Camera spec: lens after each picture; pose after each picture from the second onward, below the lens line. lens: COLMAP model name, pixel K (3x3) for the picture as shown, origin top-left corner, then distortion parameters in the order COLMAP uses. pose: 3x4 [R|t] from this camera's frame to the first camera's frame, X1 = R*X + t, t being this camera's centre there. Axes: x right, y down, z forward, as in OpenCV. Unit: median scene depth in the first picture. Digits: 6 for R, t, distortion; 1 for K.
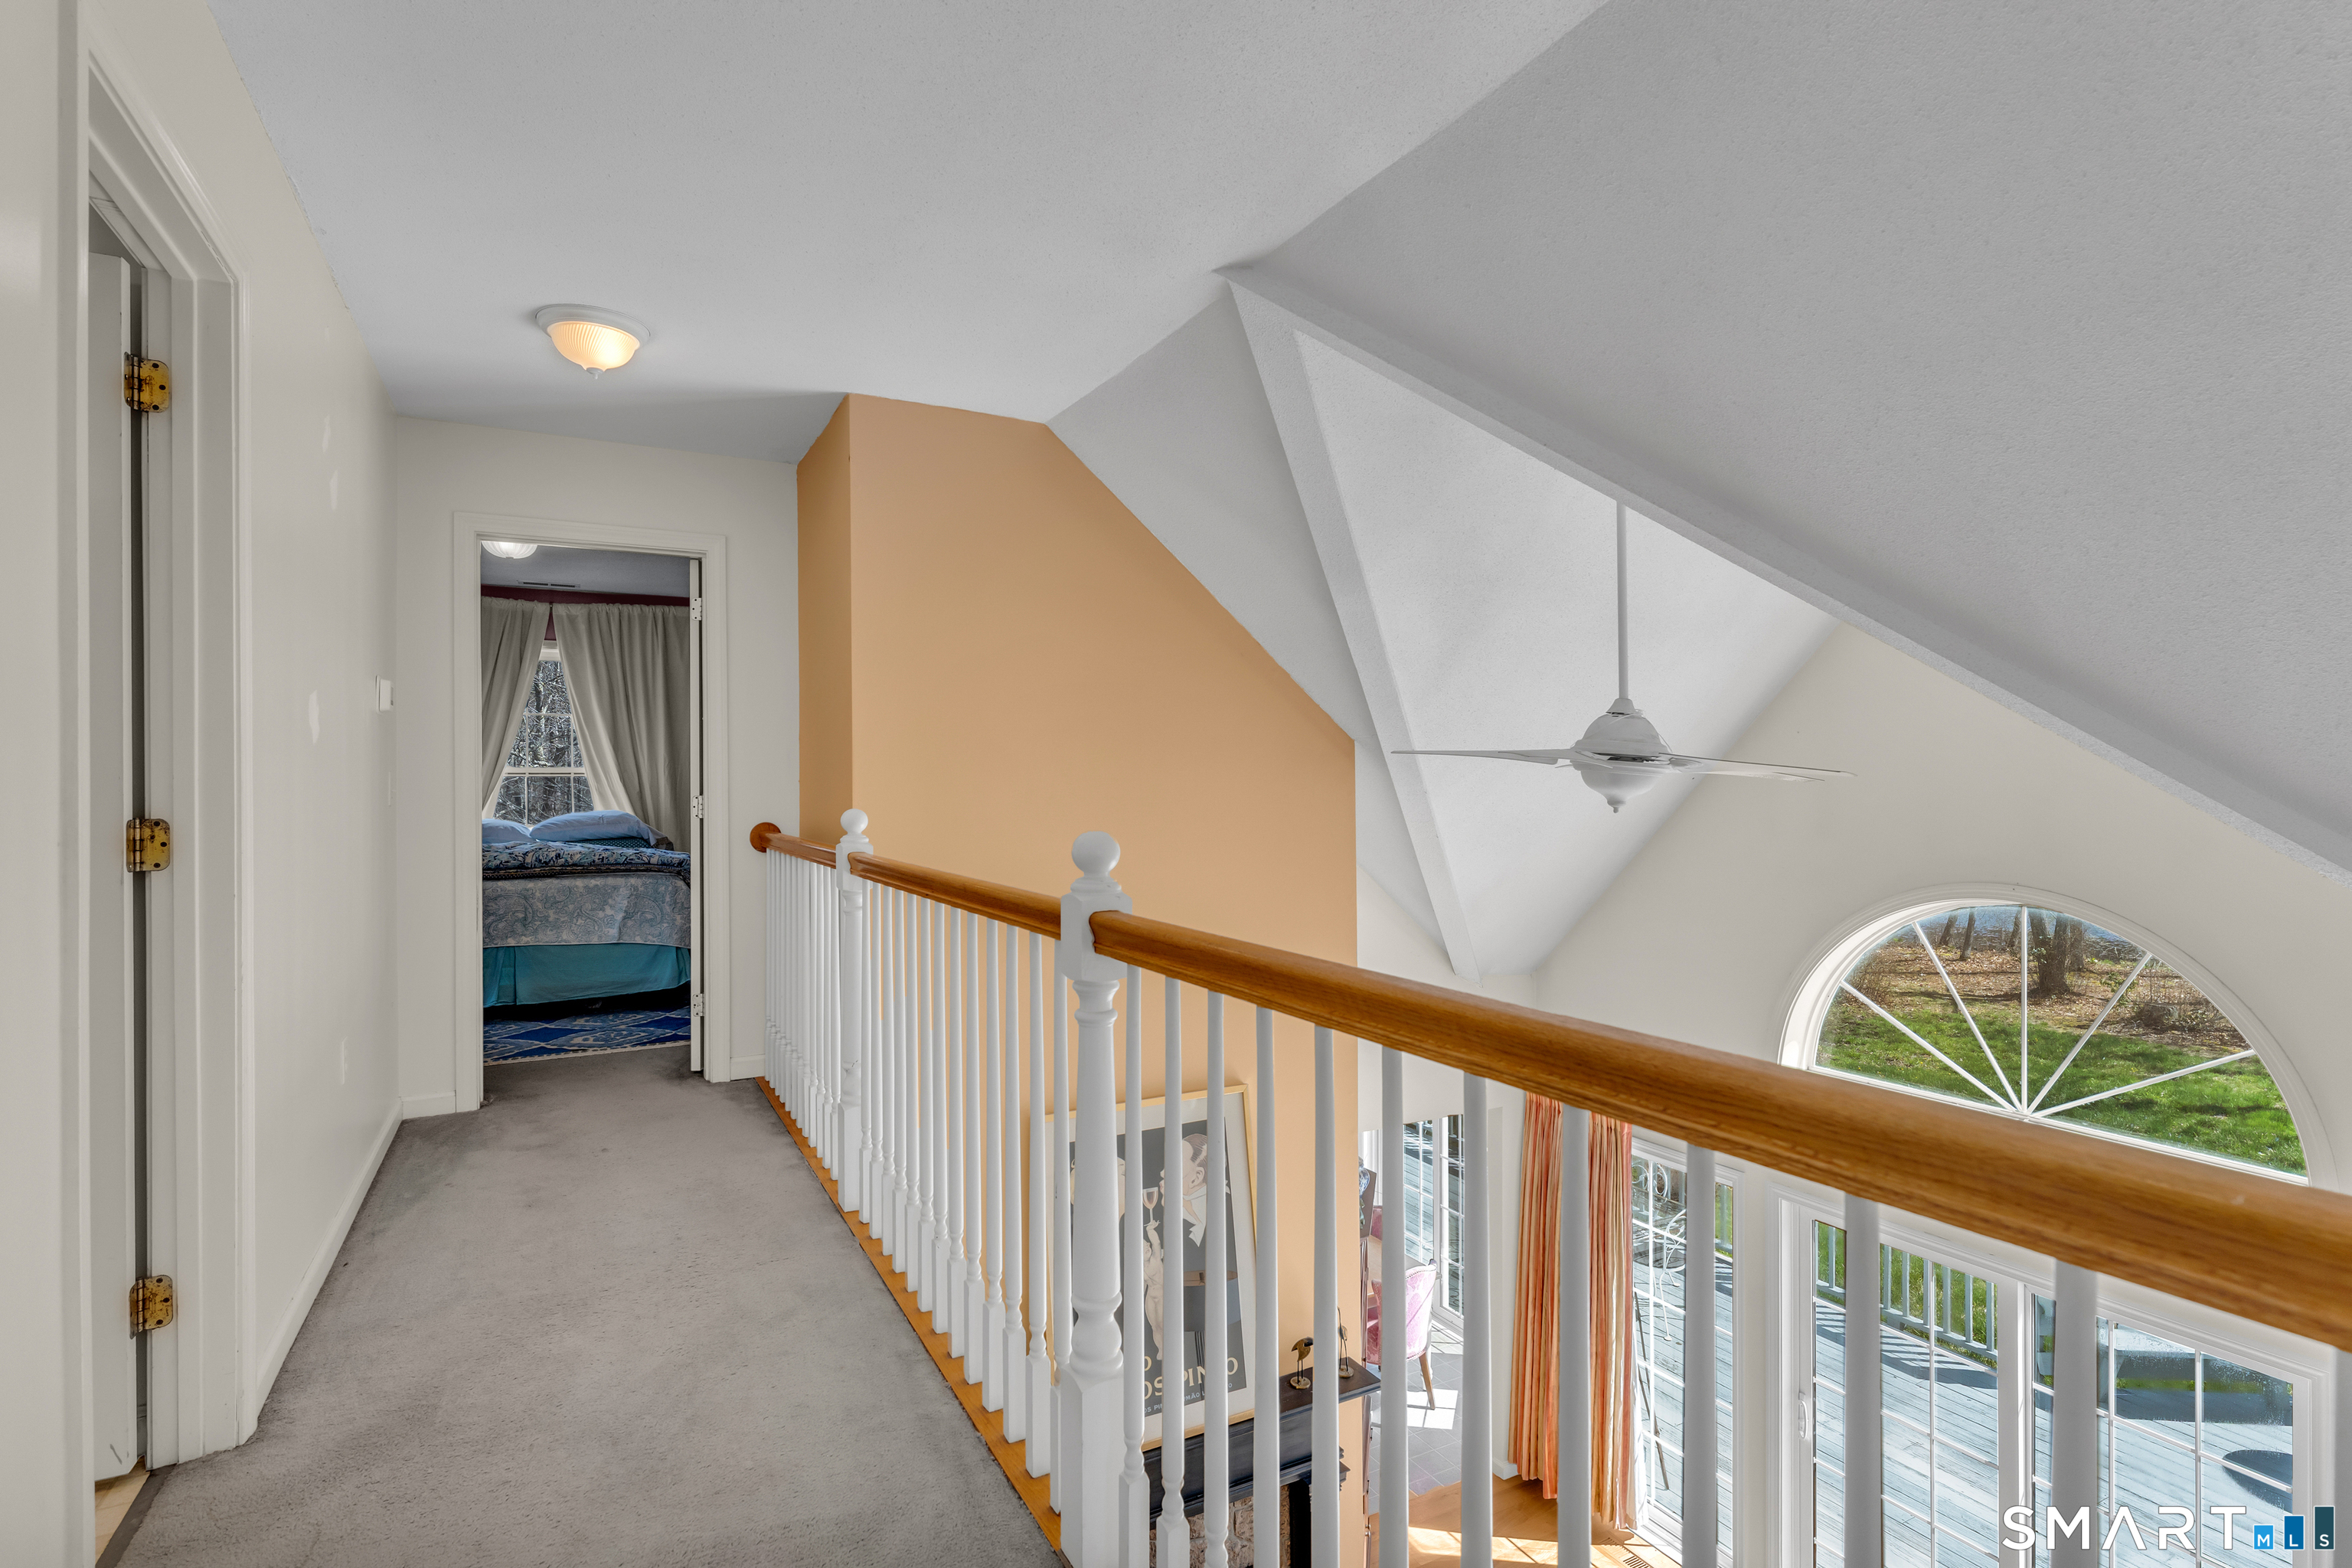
lens RADIAL K [[1146.3, 0, 1182.2], [0, 1146.3, 781.7], [0, 0, 1]] dist [-0.001012, -0.000156]
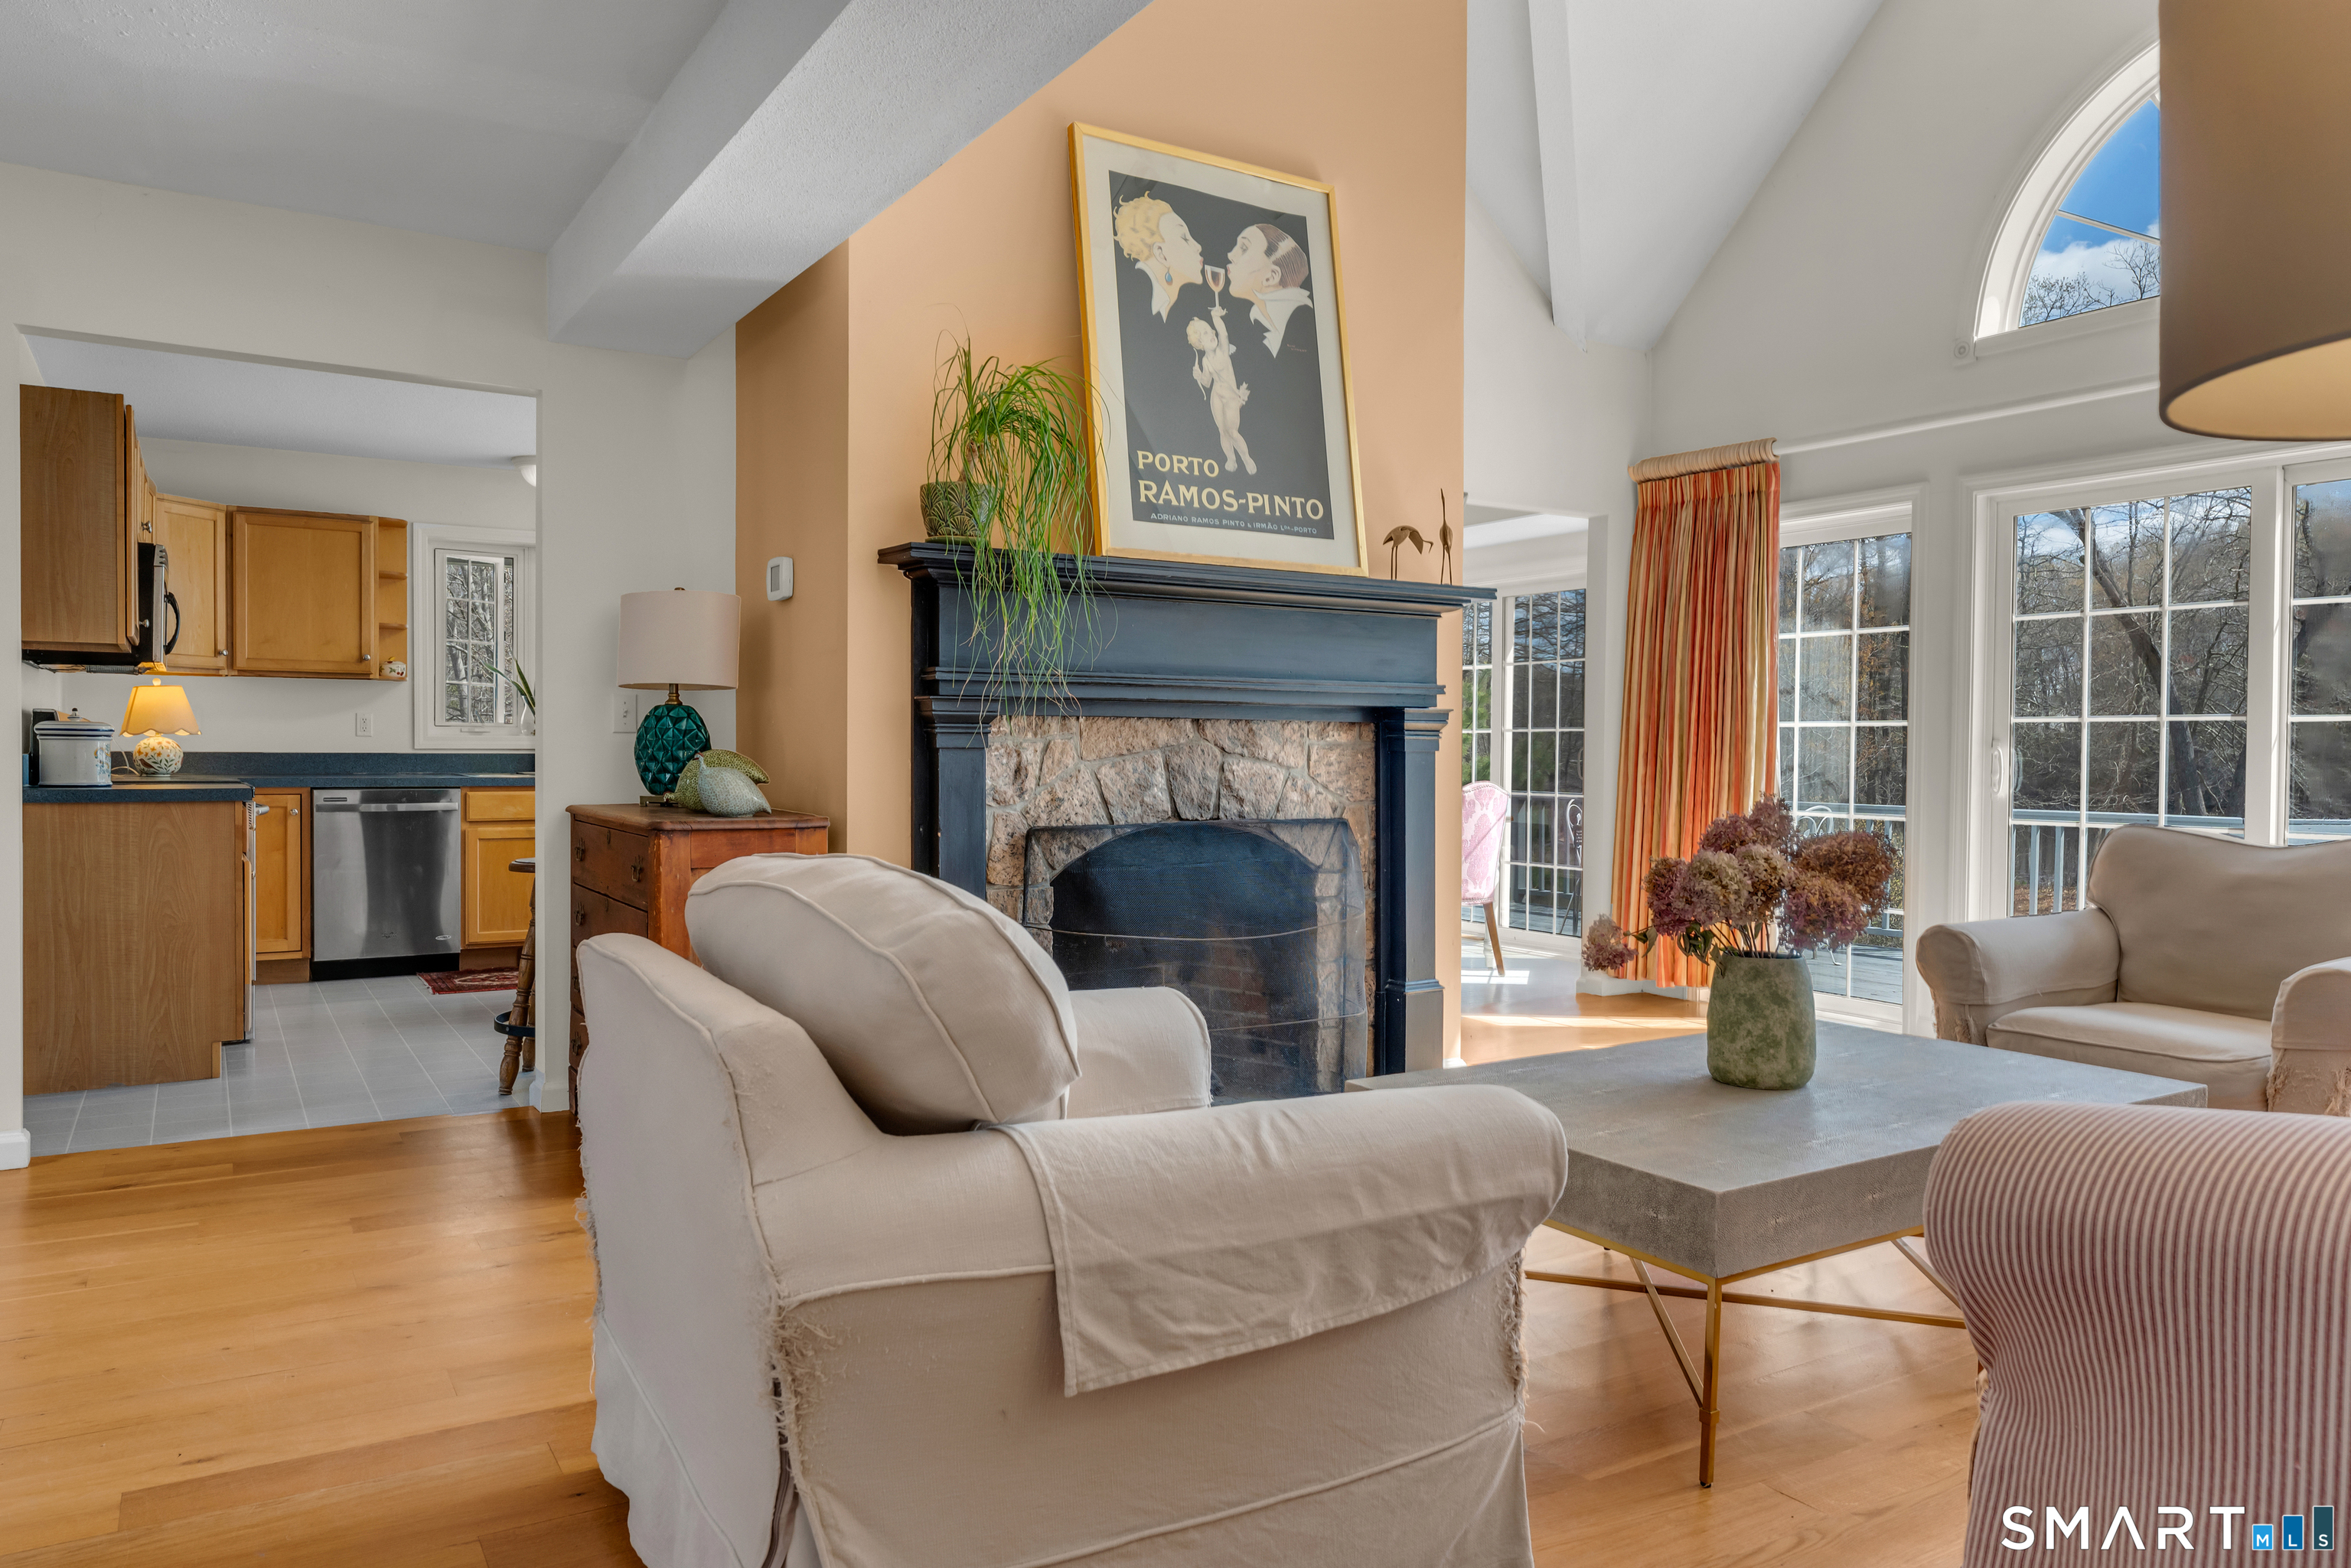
lens RADIAL K [[1557.6, 0, 1166.7], [0, 1557.6, 772.1], [0, 0, 1]] dist [0.032760, -0.082816]
pose [[0.997948, 0.014653, 0.062325, -0.080210], [-0.015188, 0.999852, 0.008123, 0.454603], [-0.062197, -0.009053, 0.998023, -0.031737]]
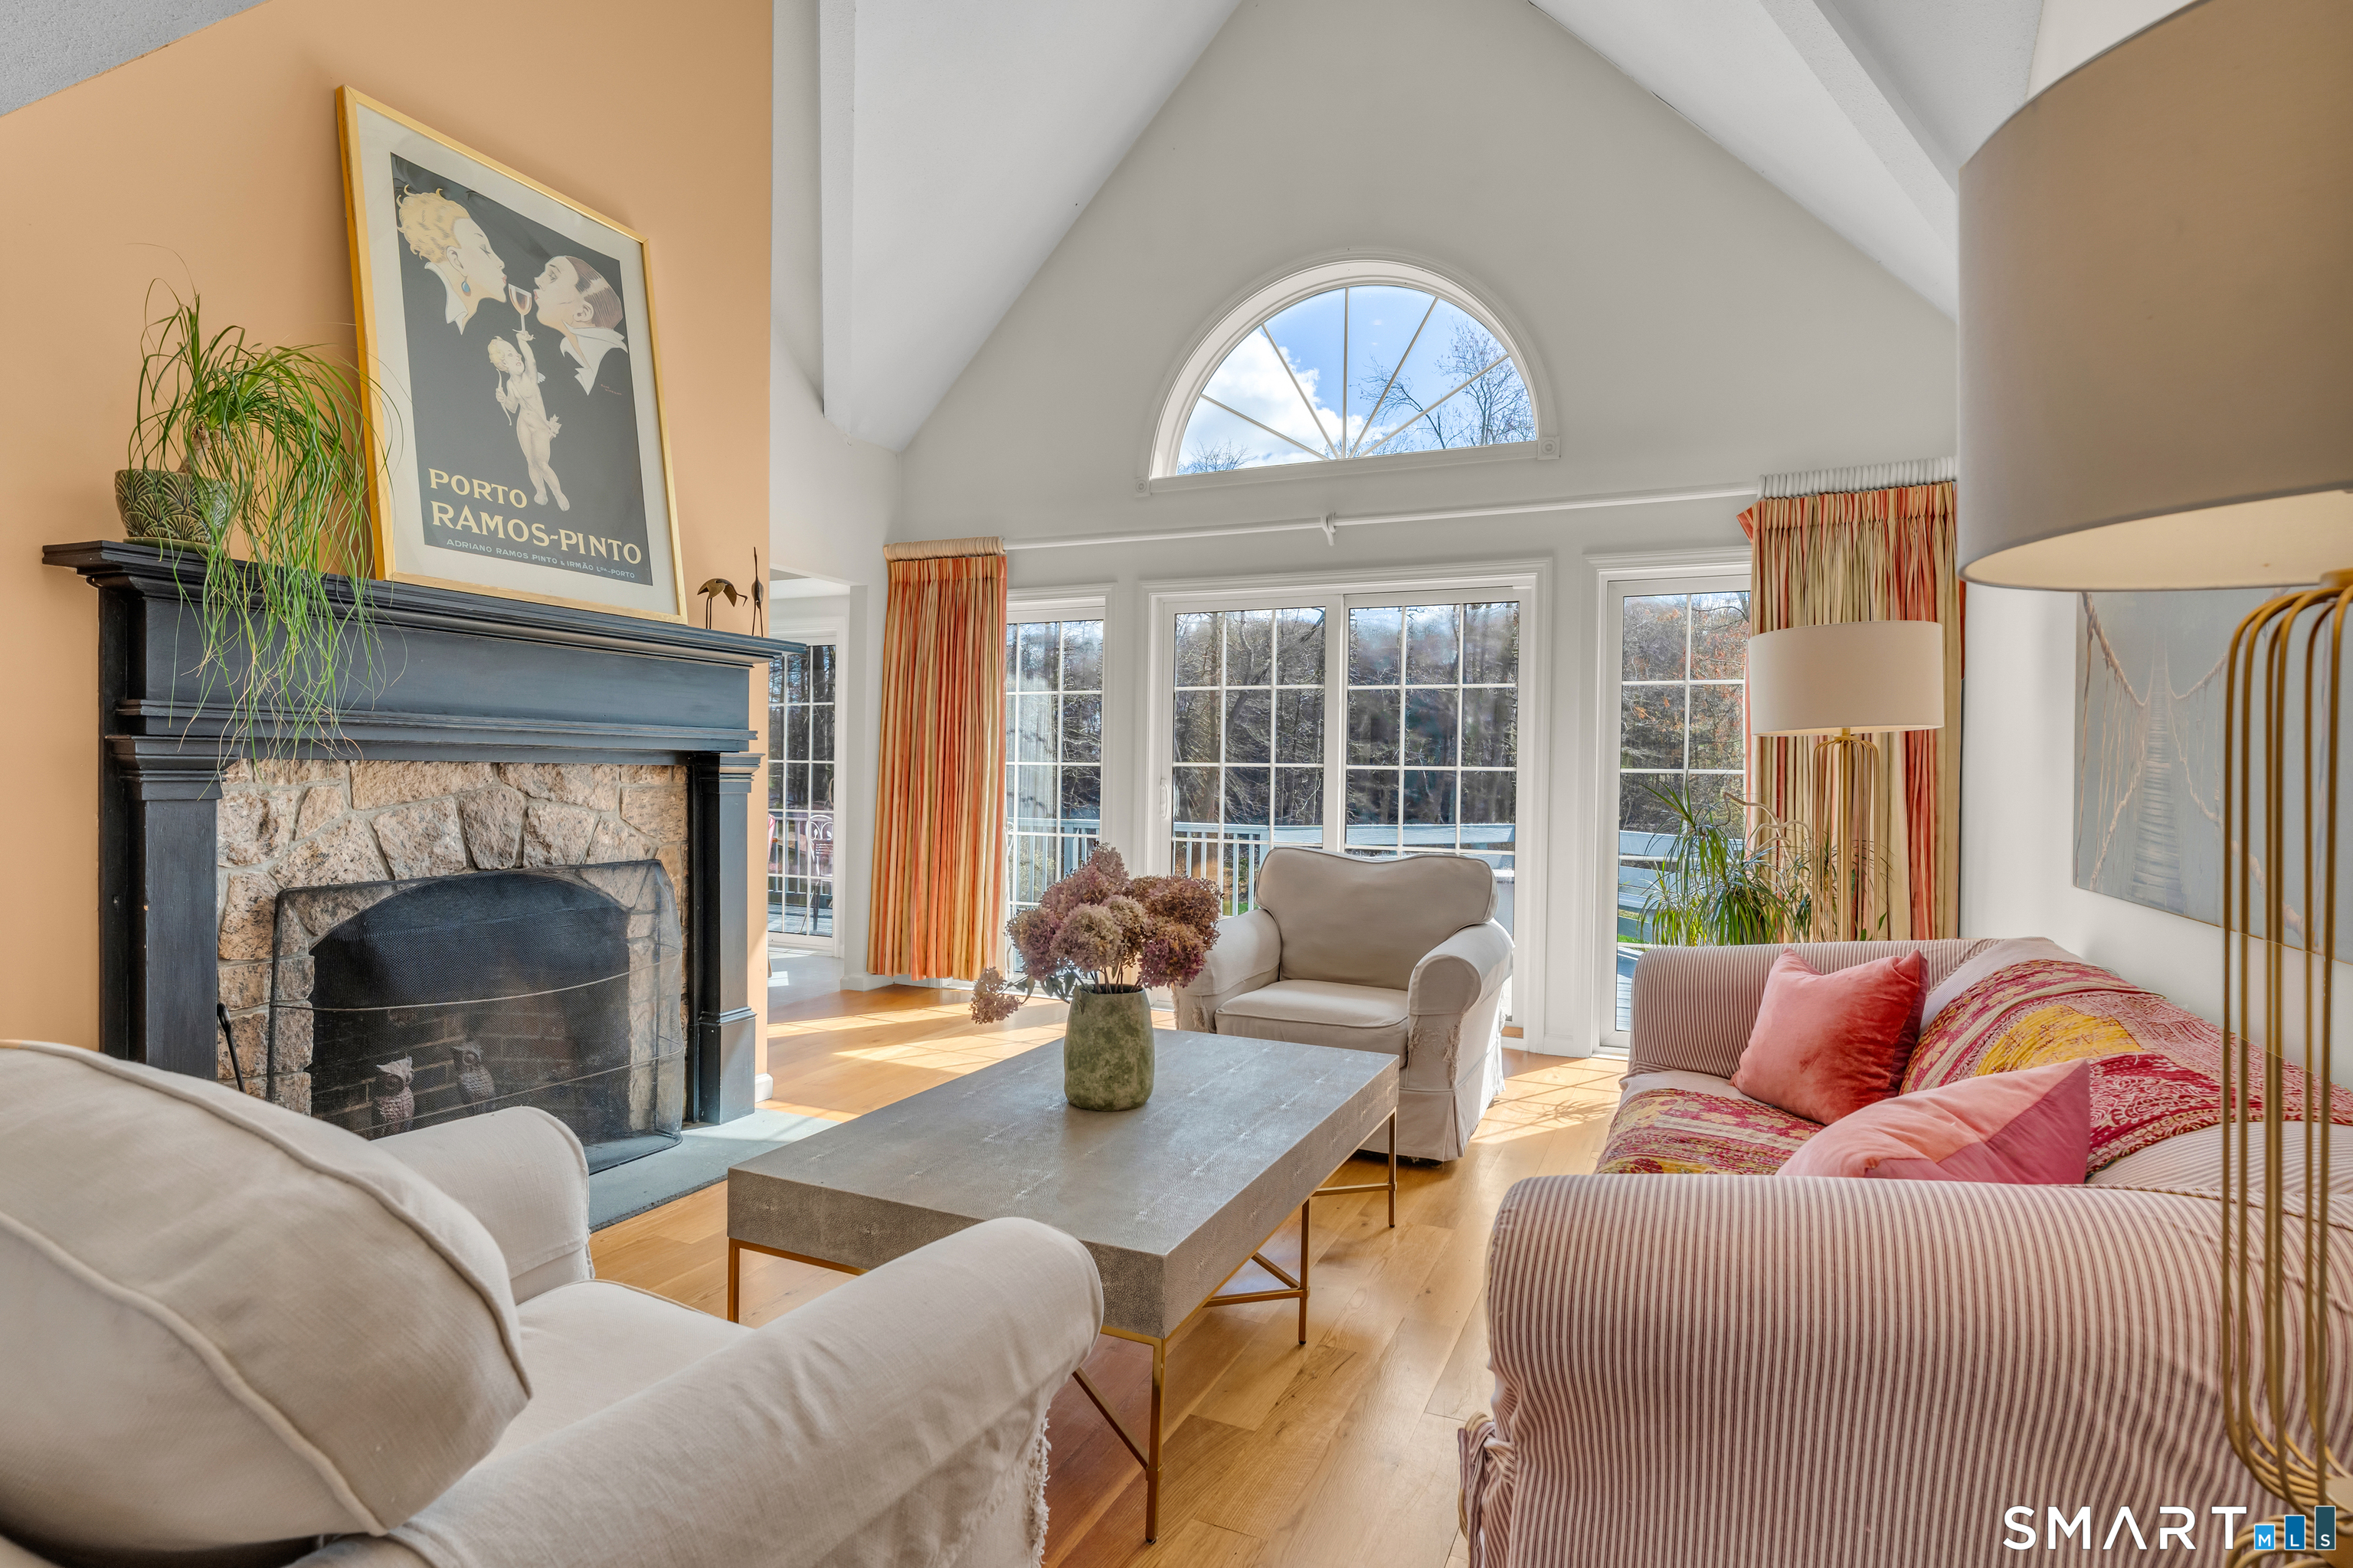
lens RADIAL K [[1200.5, 0, 1176.5], [0, 1200.5, 784.0], [0, 0, 1]] dist [-0.000054, 0.000690]
pose [[0.796449, 0.014607, 0.604529, -0.101740], [-0.017687, 0.999843, -0.000857, 0.440707], [-0.604446, -0.010010, 0.796583, 0.087007]]
